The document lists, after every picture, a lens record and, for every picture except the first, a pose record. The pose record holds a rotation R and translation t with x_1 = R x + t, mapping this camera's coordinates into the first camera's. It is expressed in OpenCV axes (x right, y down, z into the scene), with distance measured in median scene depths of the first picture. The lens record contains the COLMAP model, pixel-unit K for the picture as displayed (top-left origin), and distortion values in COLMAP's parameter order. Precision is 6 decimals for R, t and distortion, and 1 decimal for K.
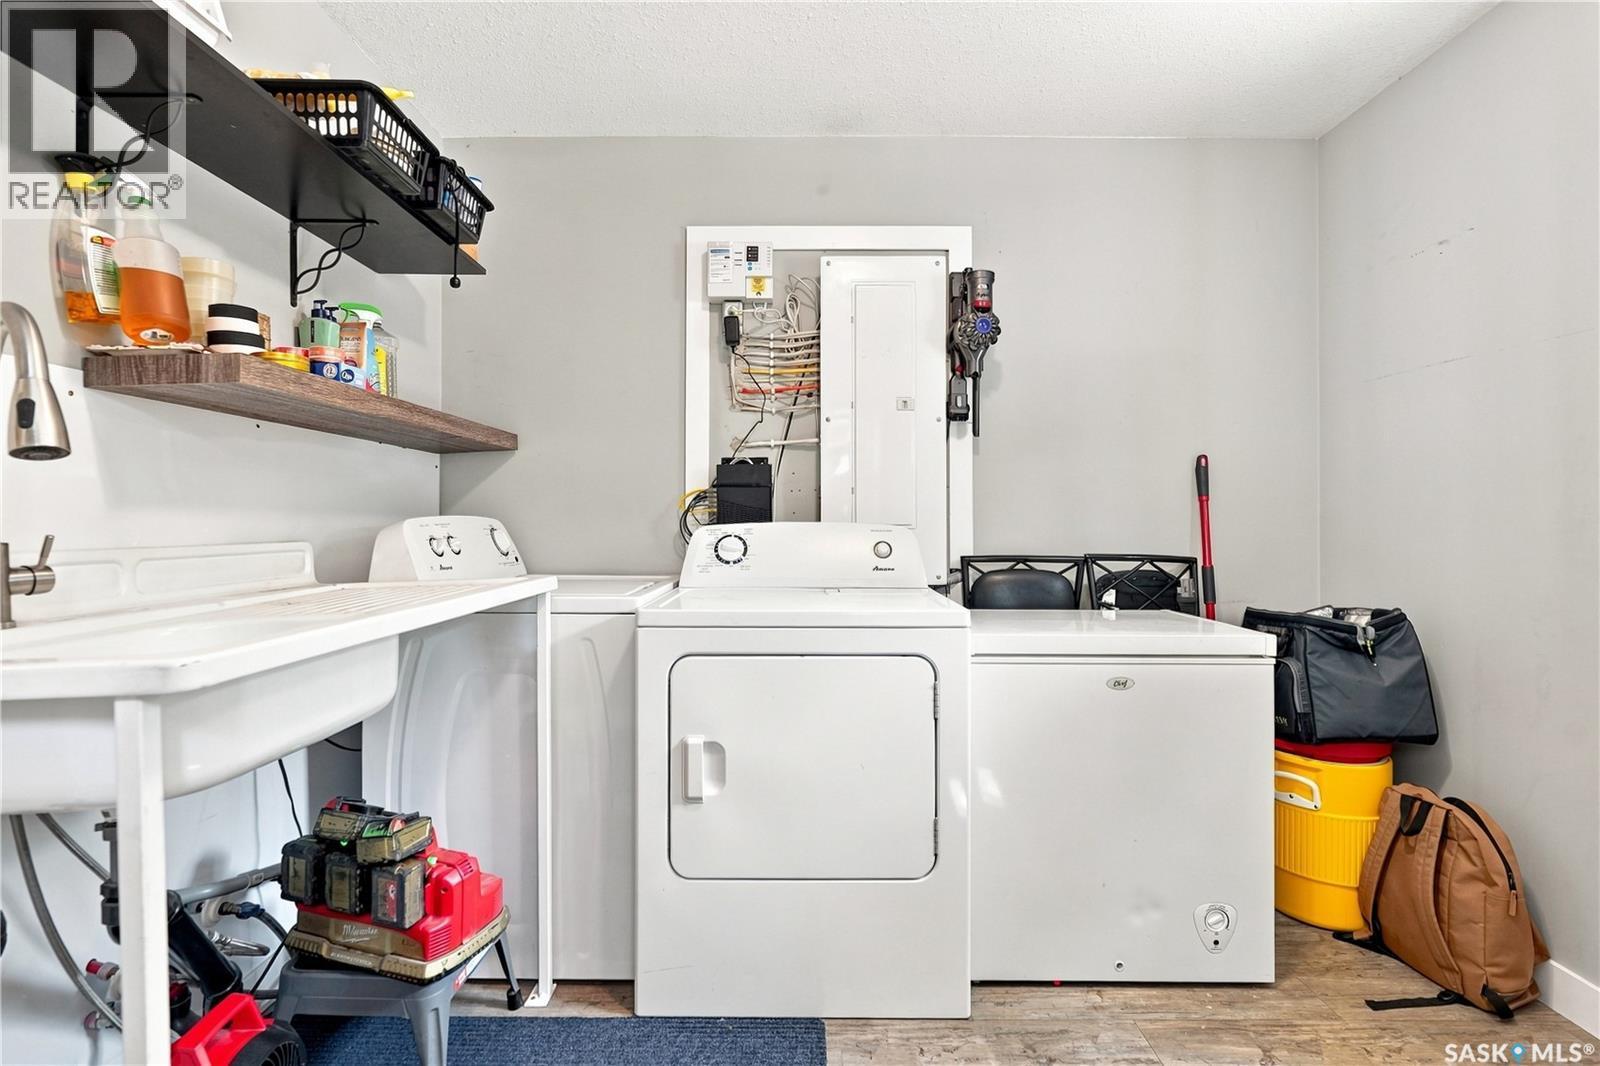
lens RADIAL K [[756.0, 0, 798.5], [0, 756.0, 525.8], [0, 0, 1]] dist [0.000805, 0.000285]
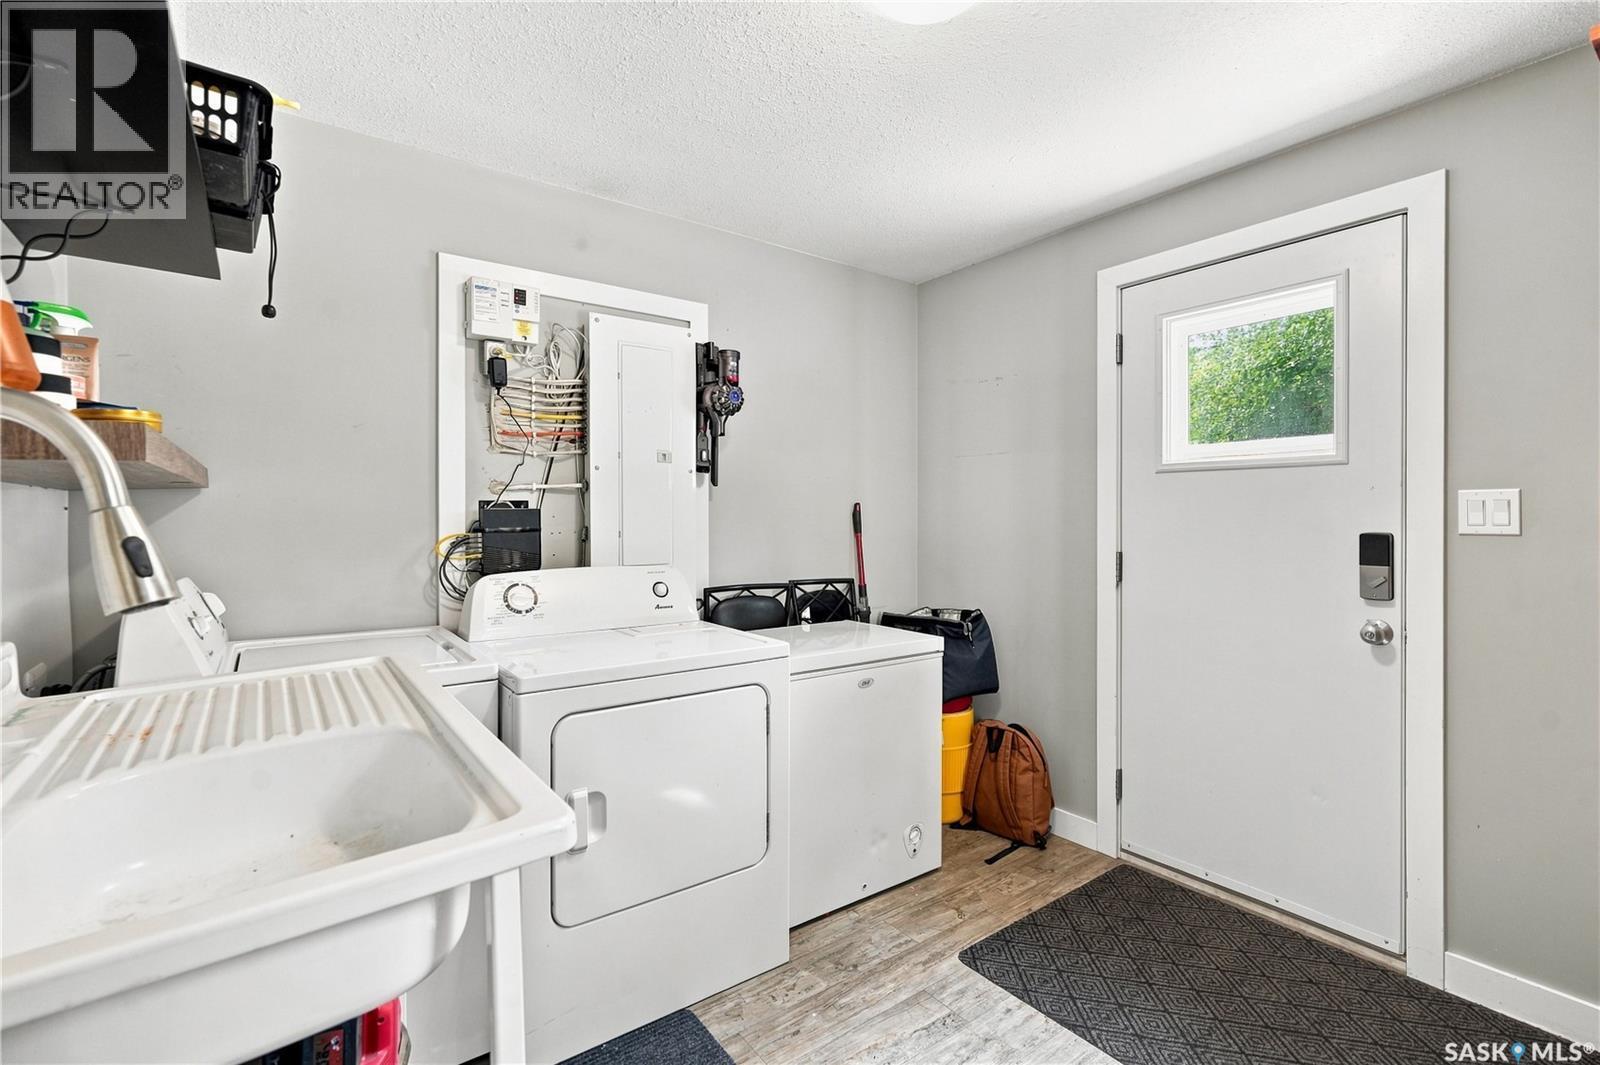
lens RADIAL K [[736.1, 0, 800.0], [0, 736.1, 532.5], [0, 0, 1]] dist [0.001086, 0.000159]
pose [[0.799697, -0.015044, 0.600215, -0.357299], [0.003201, 0.999779, 0.020794, -0.071181], [-0.600395, -0.014707, 0.799568, 0.003642]]
